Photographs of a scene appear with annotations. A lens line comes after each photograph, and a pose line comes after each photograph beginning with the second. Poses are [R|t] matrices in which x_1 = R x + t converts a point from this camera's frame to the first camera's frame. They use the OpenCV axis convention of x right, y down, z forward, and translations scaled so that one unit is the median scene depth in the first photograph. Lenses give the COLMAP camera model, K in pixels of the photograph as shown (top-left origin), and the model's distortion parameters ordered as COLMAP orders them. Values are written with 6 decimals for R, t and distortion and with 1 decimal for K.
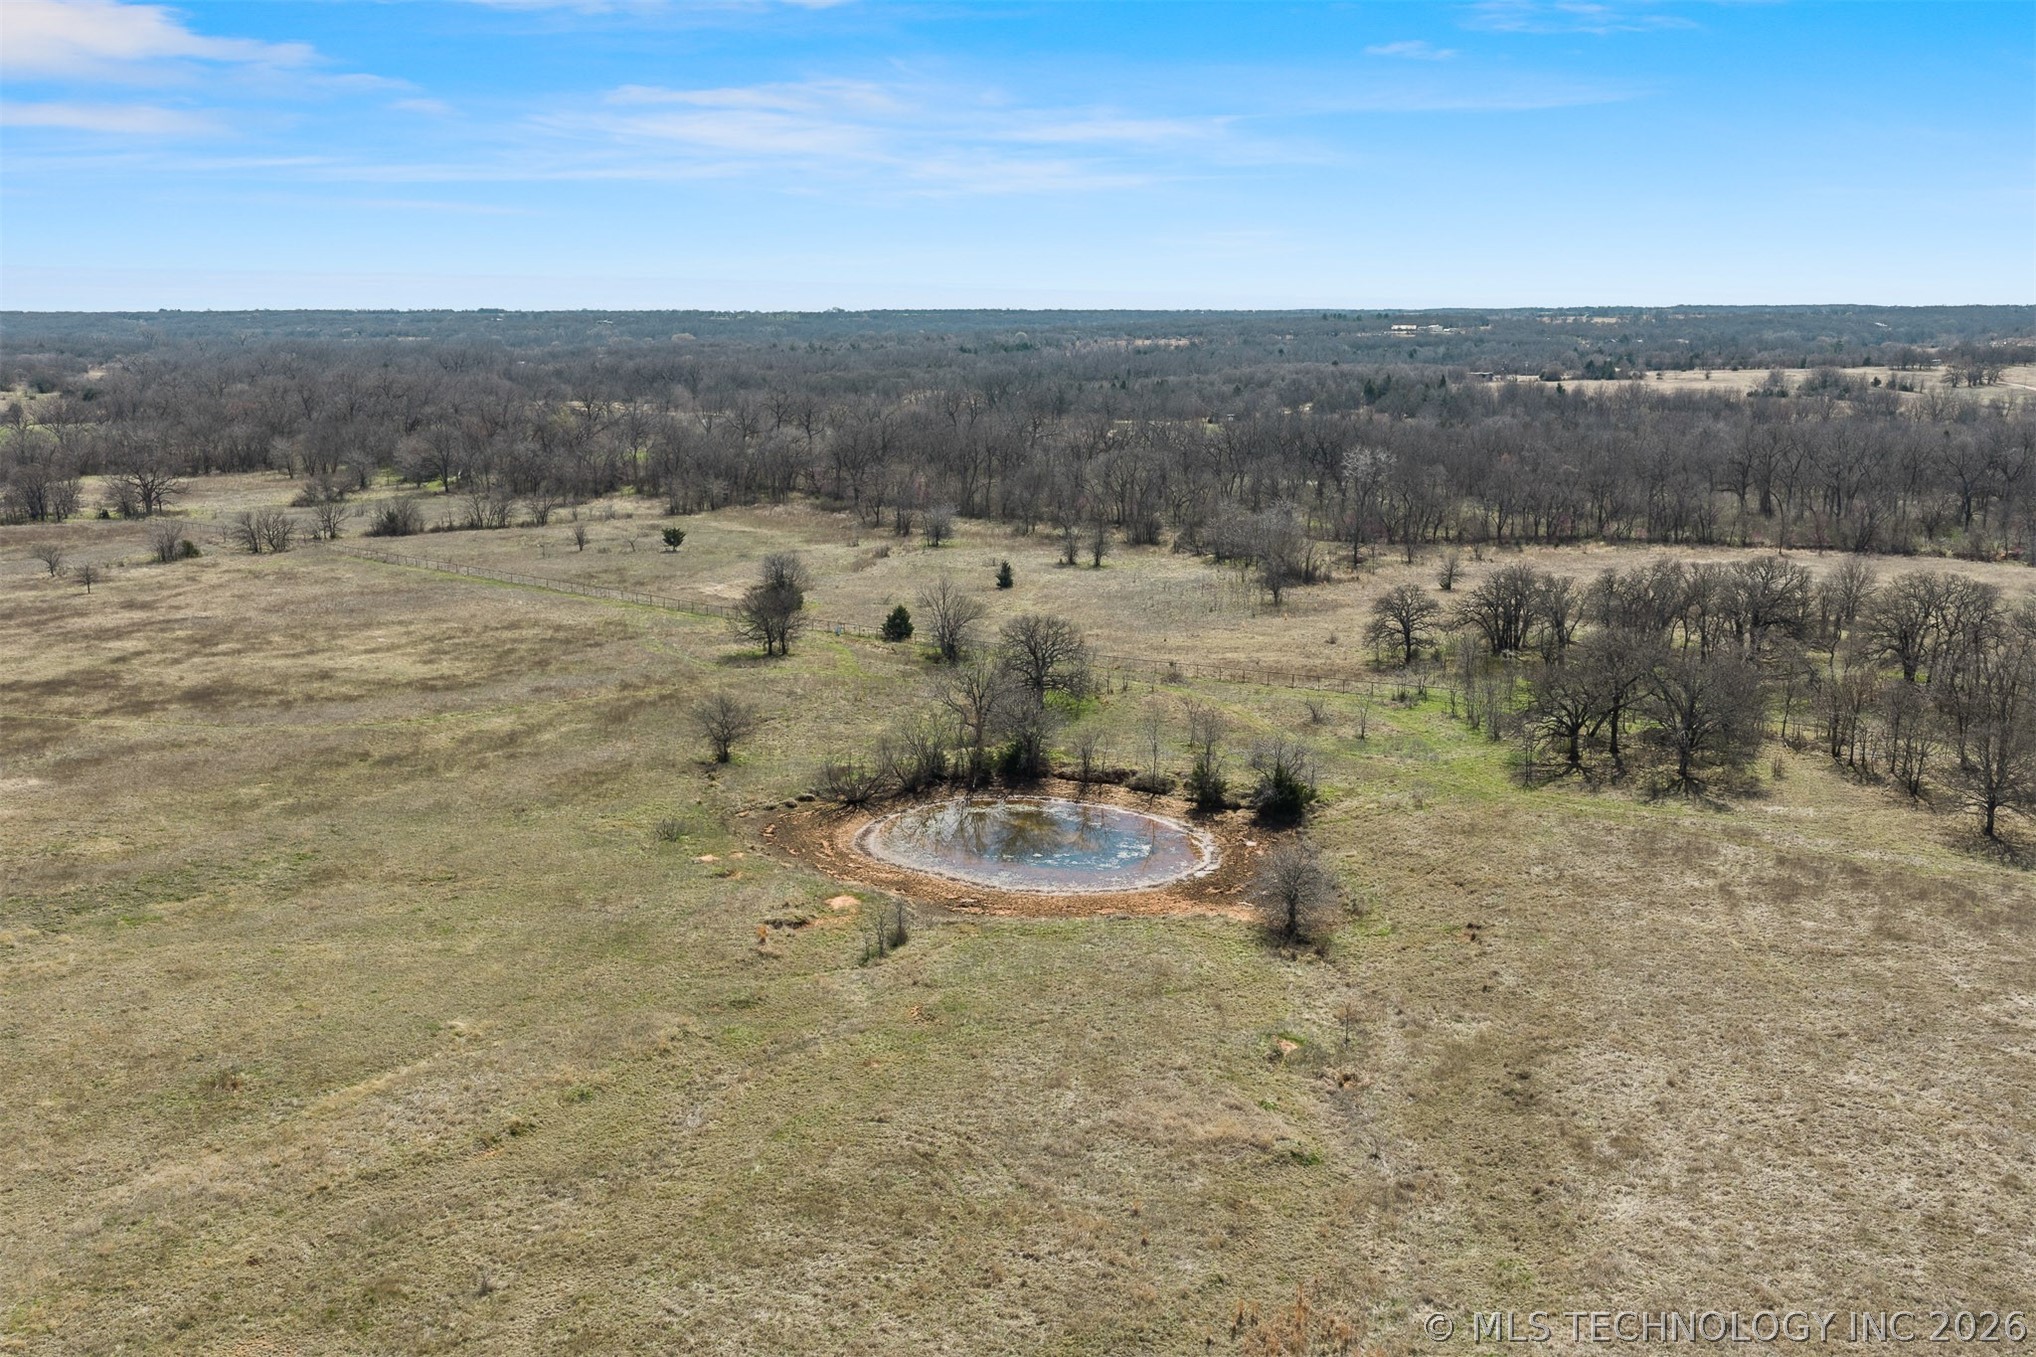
lens RADIAL K [[1681.9, 0, 1013.6], [0, 1681.9, 678.9], [0, 0, 1]] dist [0.019256, -0.041872]
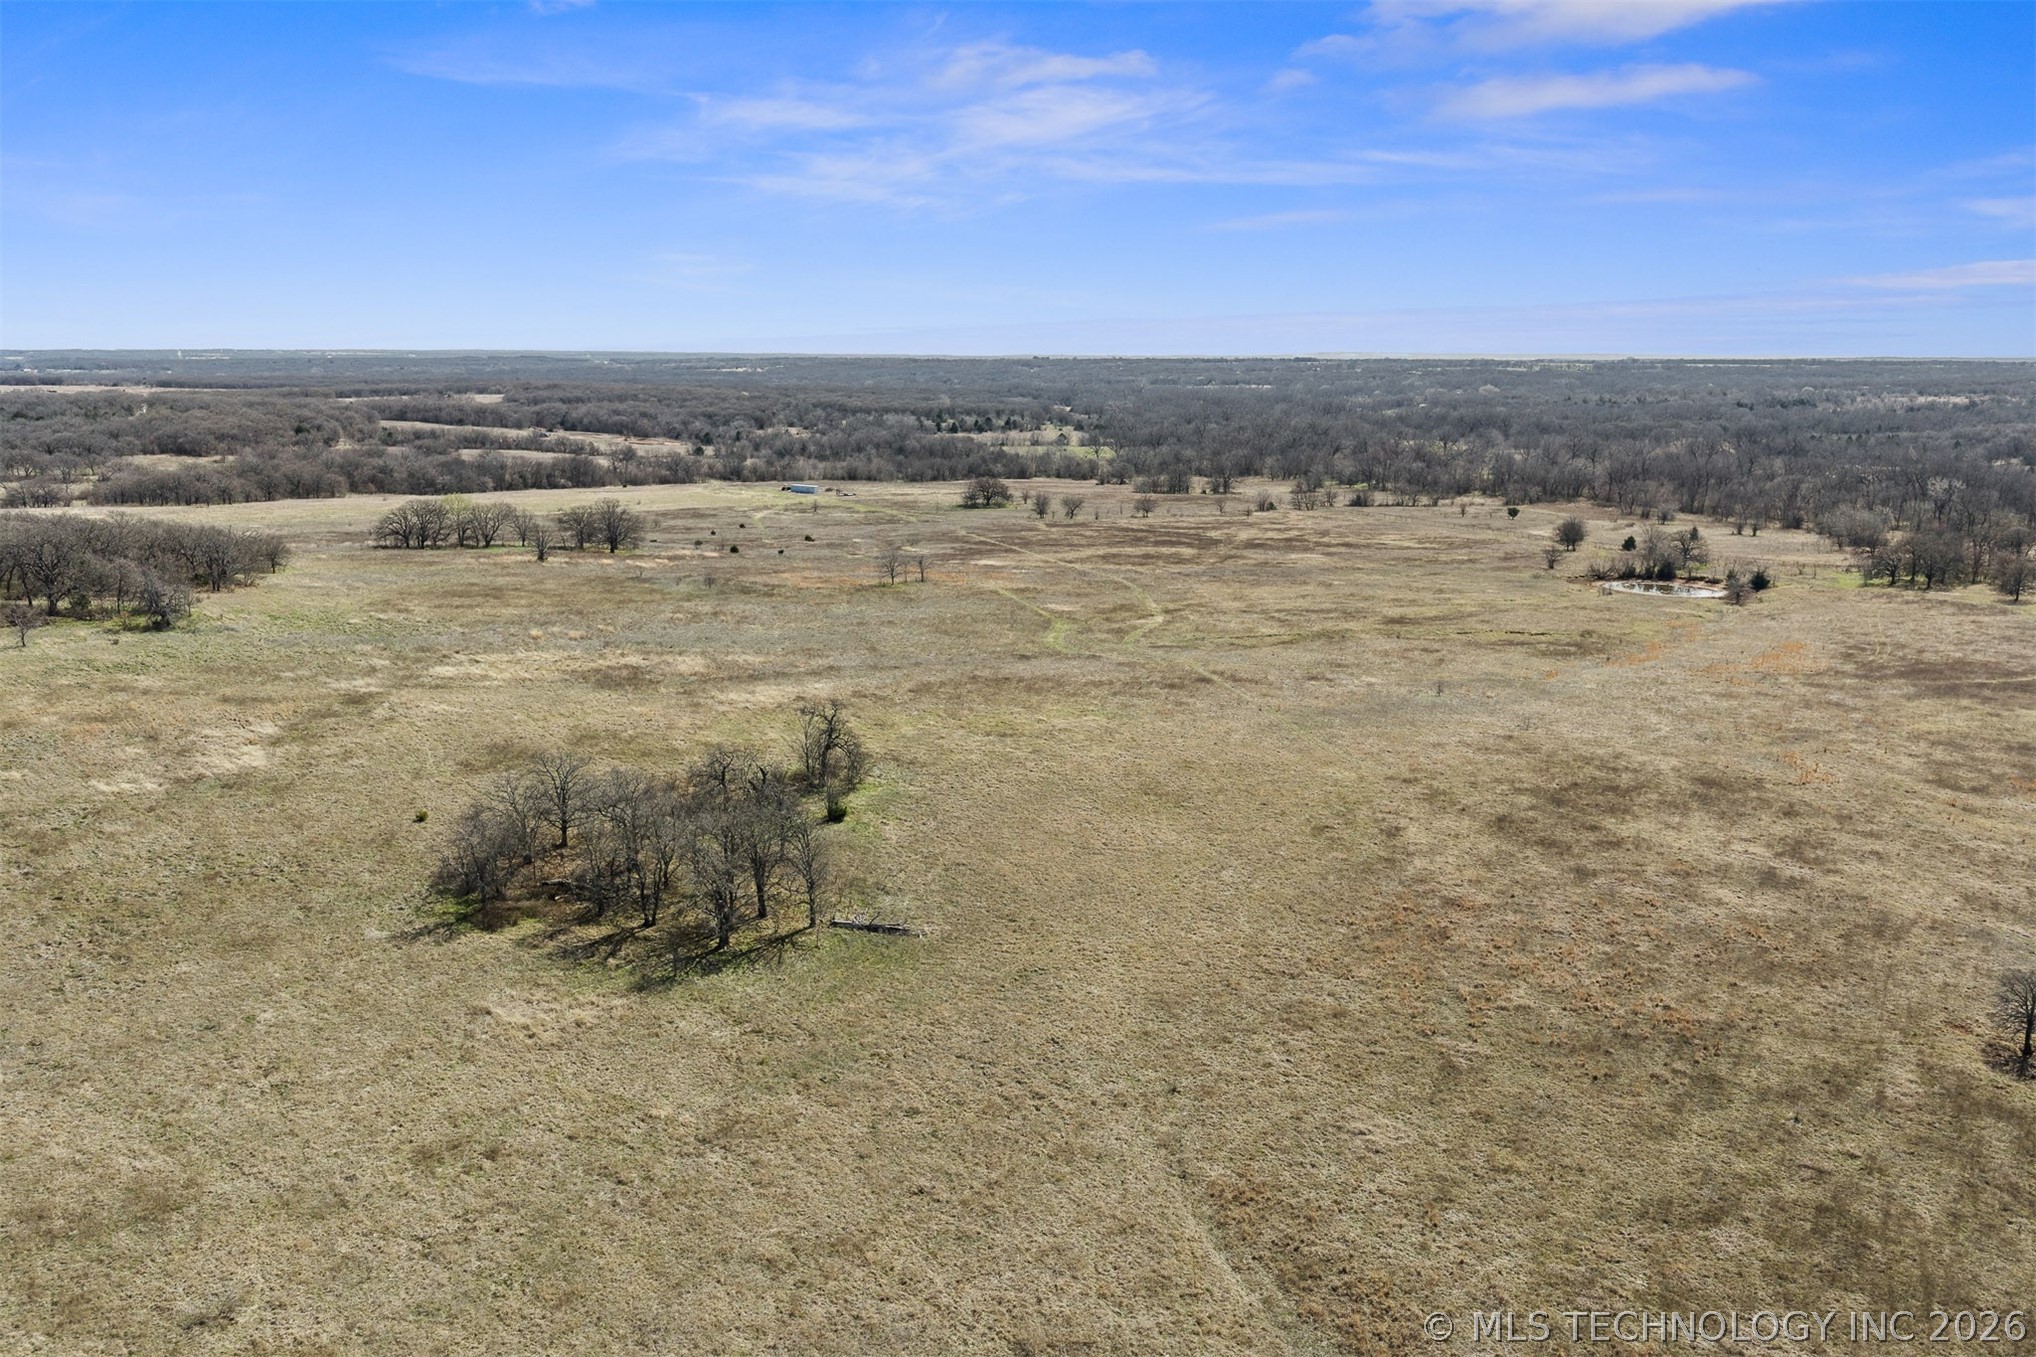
lens RADIAL K [[1681.9, 0, 1019.5], [0, 1681.9, 672.1], [0, 0, 1]] dist [0.019256, -0.041872]
pose [[0.902014, 0.083285, -0.423596, 0.097419], [-0.095298, 0.995423, -0.007214, 0.139306], [0.421056, 0.046875, 0.905822, -0.805568]]
